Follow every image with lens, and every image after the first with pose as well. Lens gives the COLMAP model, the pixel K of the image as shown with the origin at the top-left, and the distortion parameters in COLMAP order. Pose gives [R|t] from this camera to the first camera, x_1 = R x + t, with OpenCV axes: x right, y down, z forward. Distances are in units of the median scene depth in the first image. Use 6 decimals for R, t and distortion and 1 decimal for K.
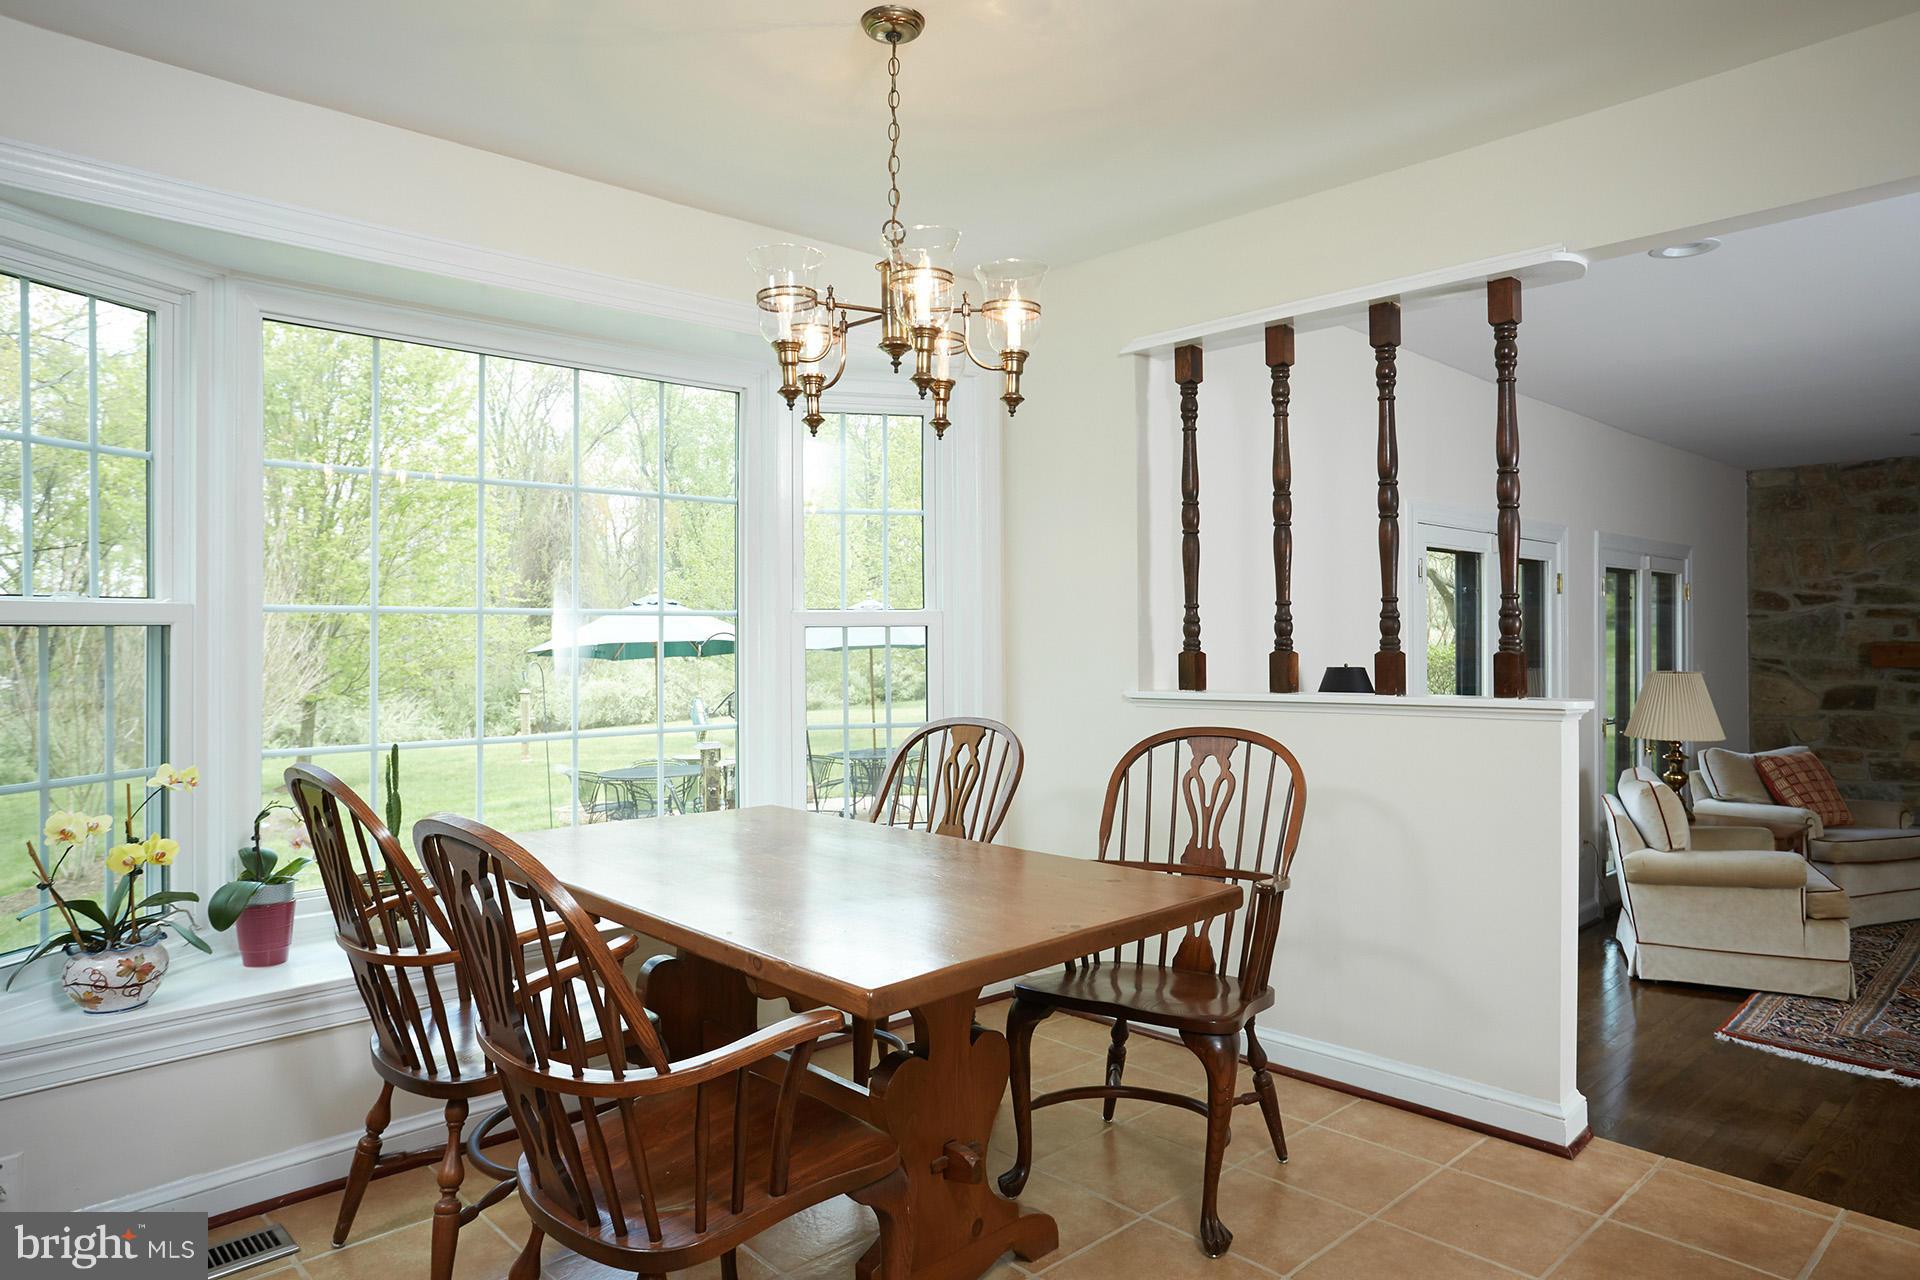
lens RADIAL K [[1142.6, 0, 960.0], [0, 1142.6, 640.0], [0, 0, 1]] dist [-0.006828, 0.000013]
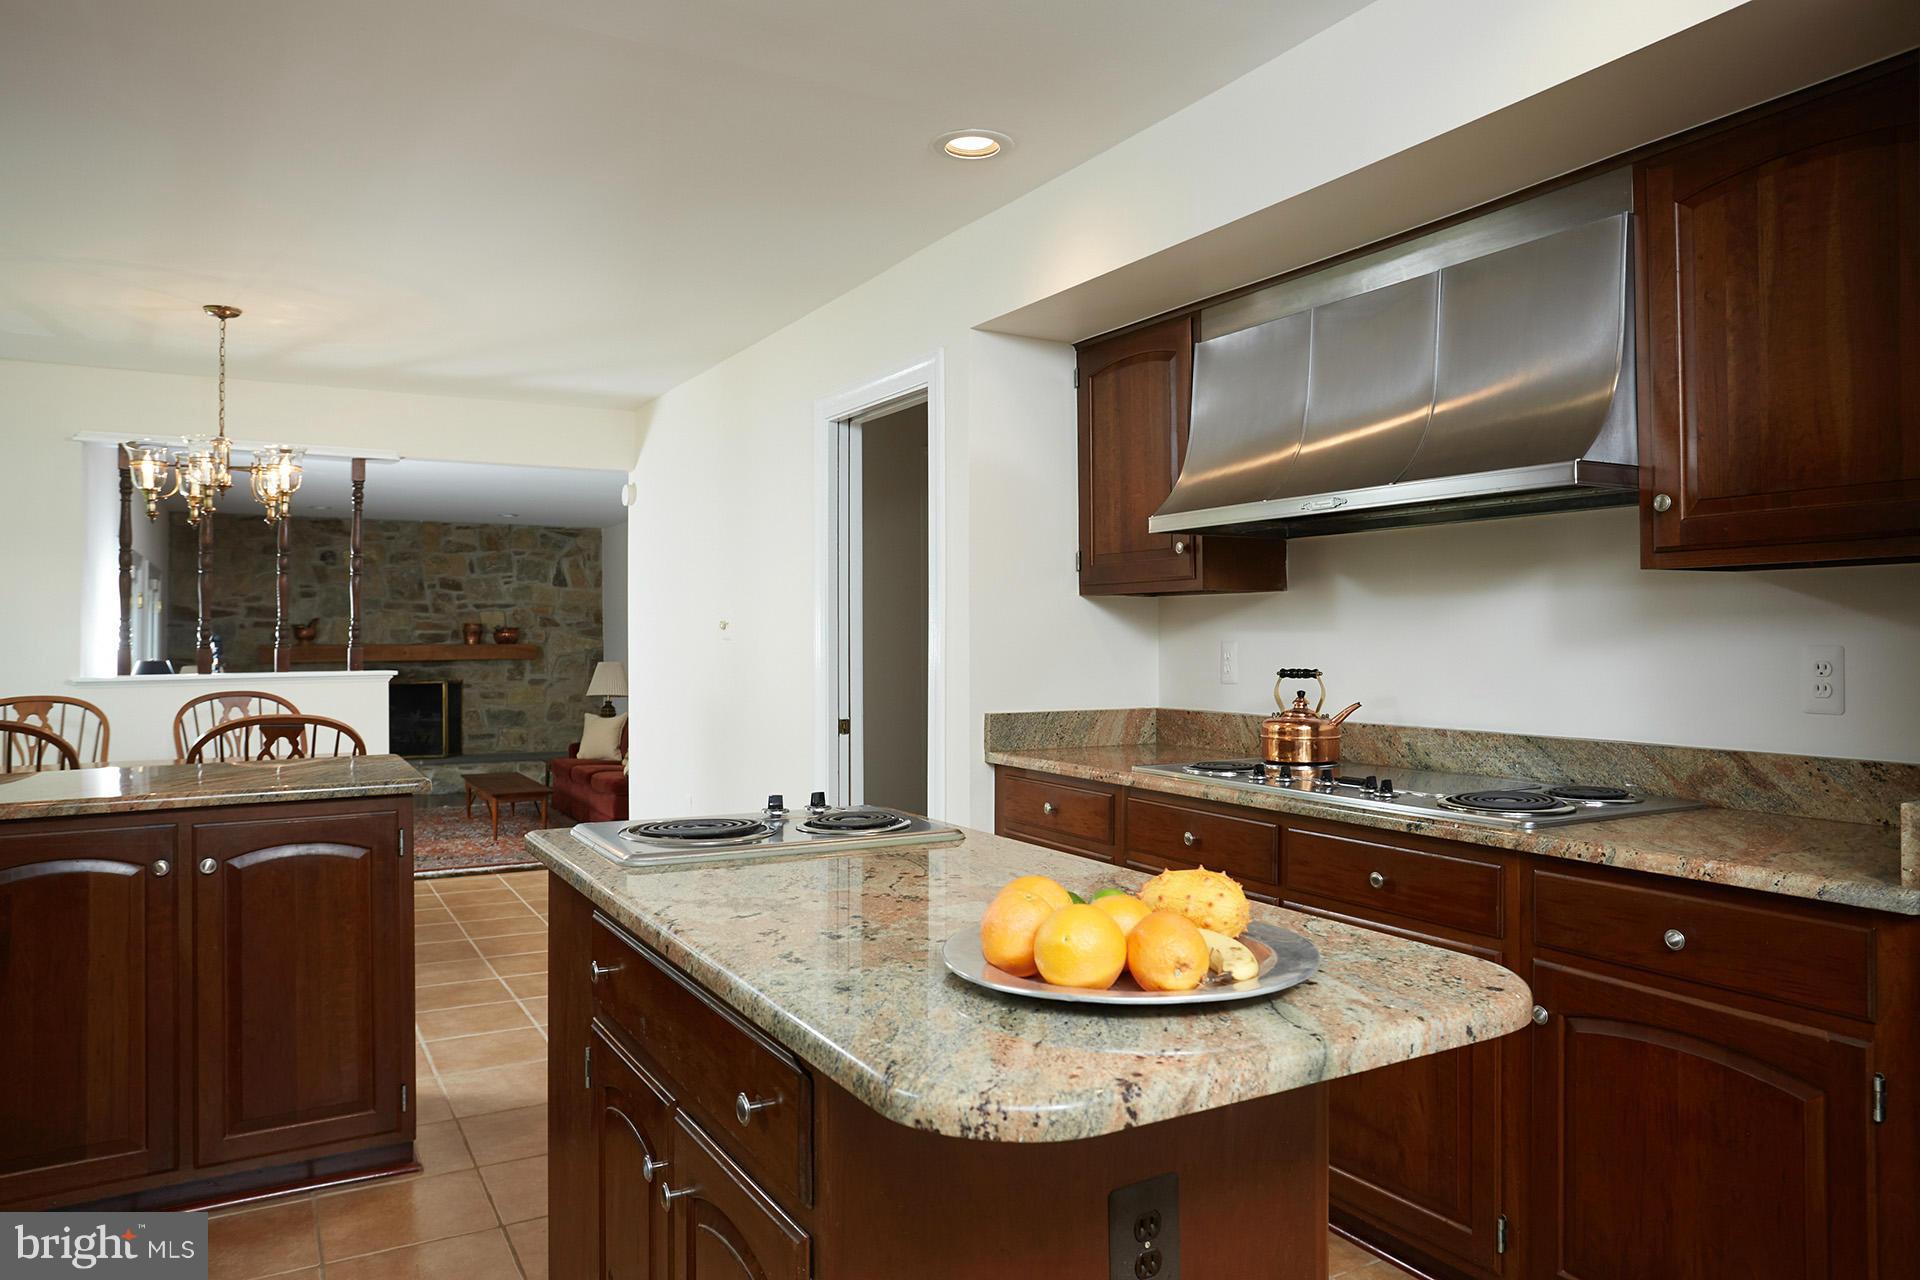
lens RADIAL K [[1275.7, 0, 963.7], [0, 1275.7, 625.0], [0, 0, 1]] dist [-0.013437, -0.000556]
pose [[0.226838, 0.013218, 0.973843, -0.526792], [0.003601, 0.999890, -0.014410, 0.002742], [-0.973926, 0.006775, 0.226766, -0.201184]]
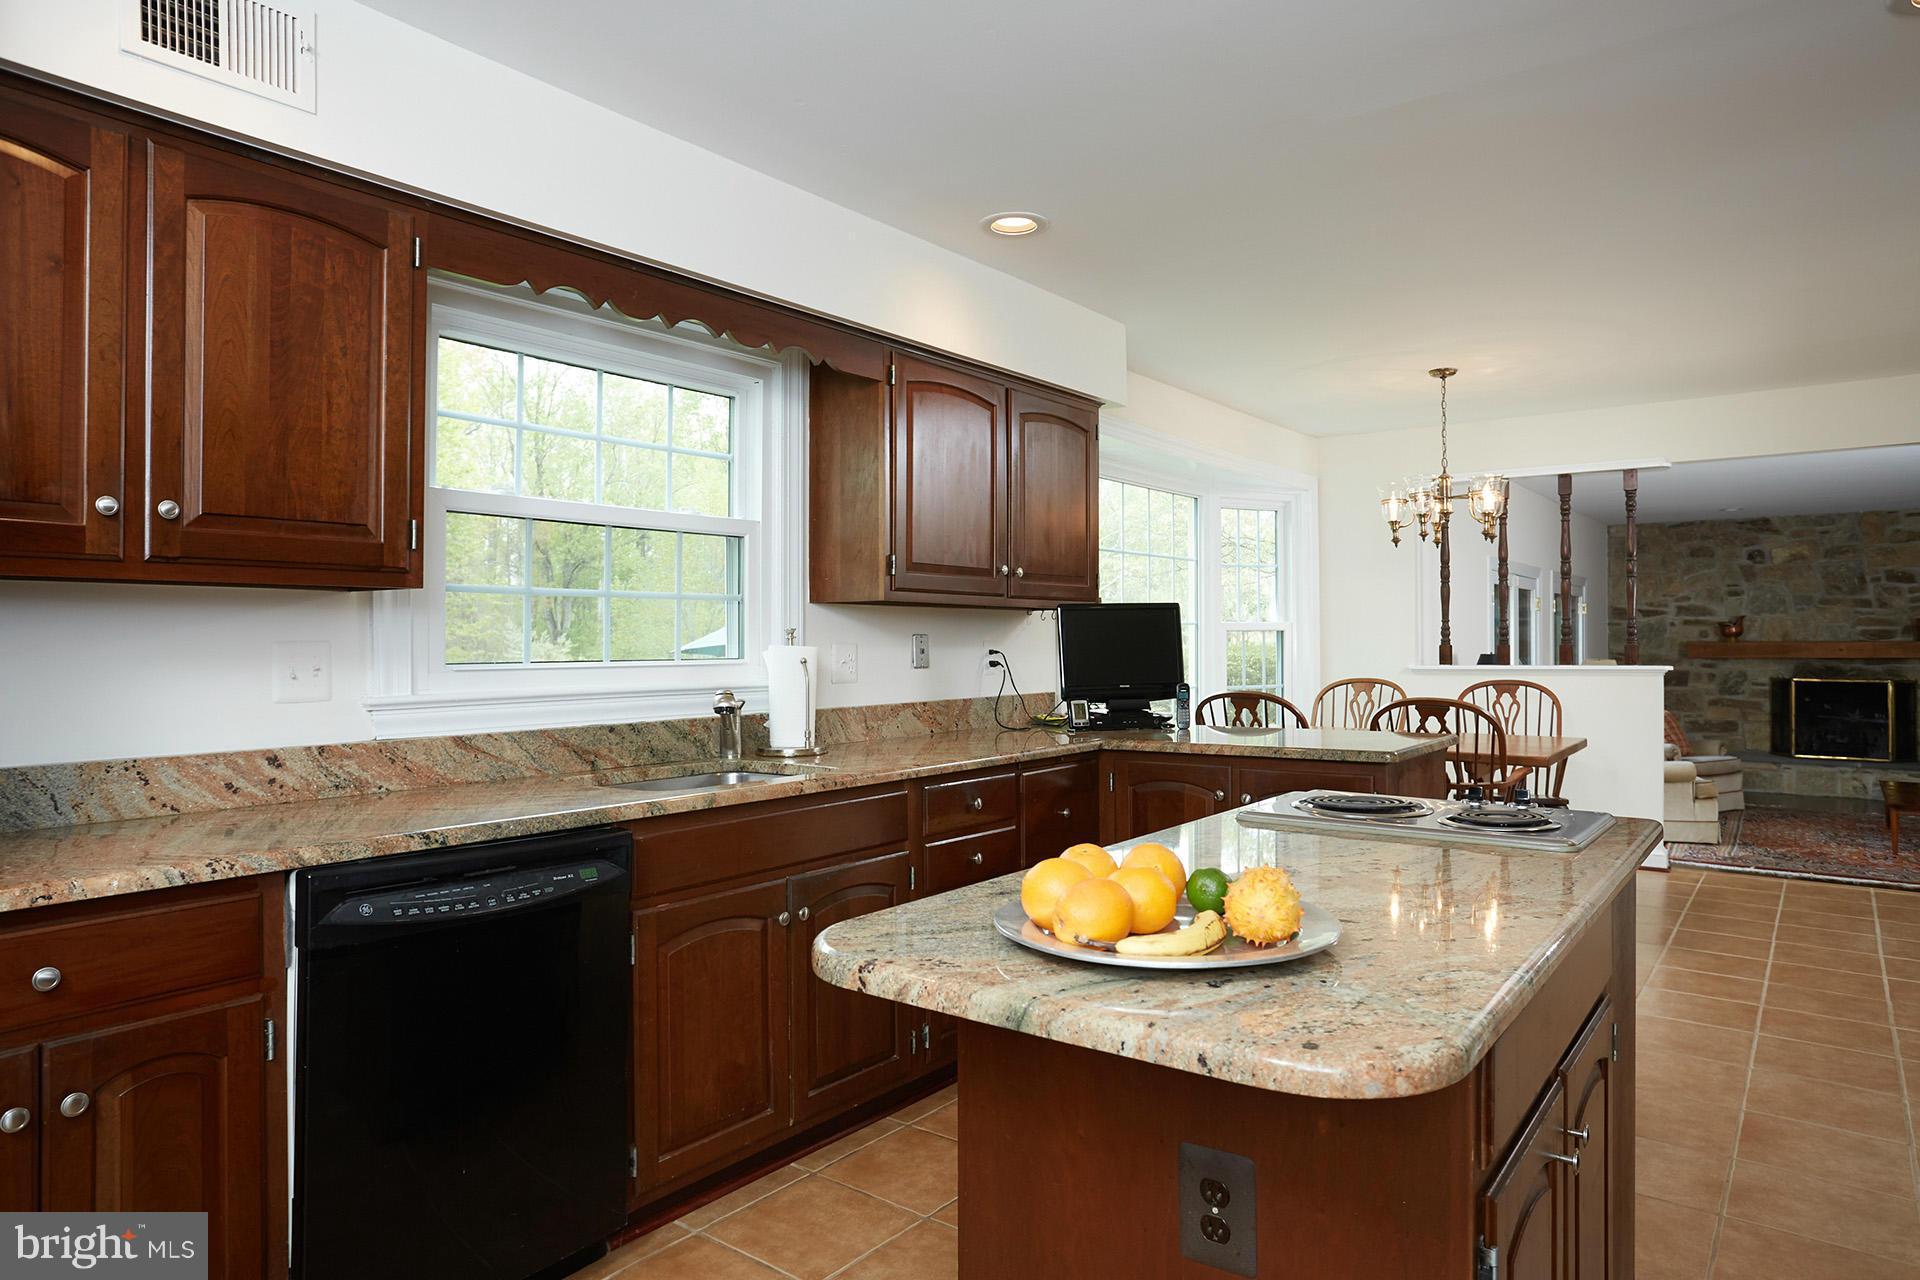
lens RADIAL K [[1142.6, 0, 960.0], [0, 1142.6, 640.0], [0, 0, 1]] dist [-0.006828, 0.000013]
pose [[0.984465, 0.000178, 0.175579, -0.424834], [0.000198, 0.999998, -0.002119, 0.002903], [-0.175579, 0.002121, 0.984463, -0.330554]]
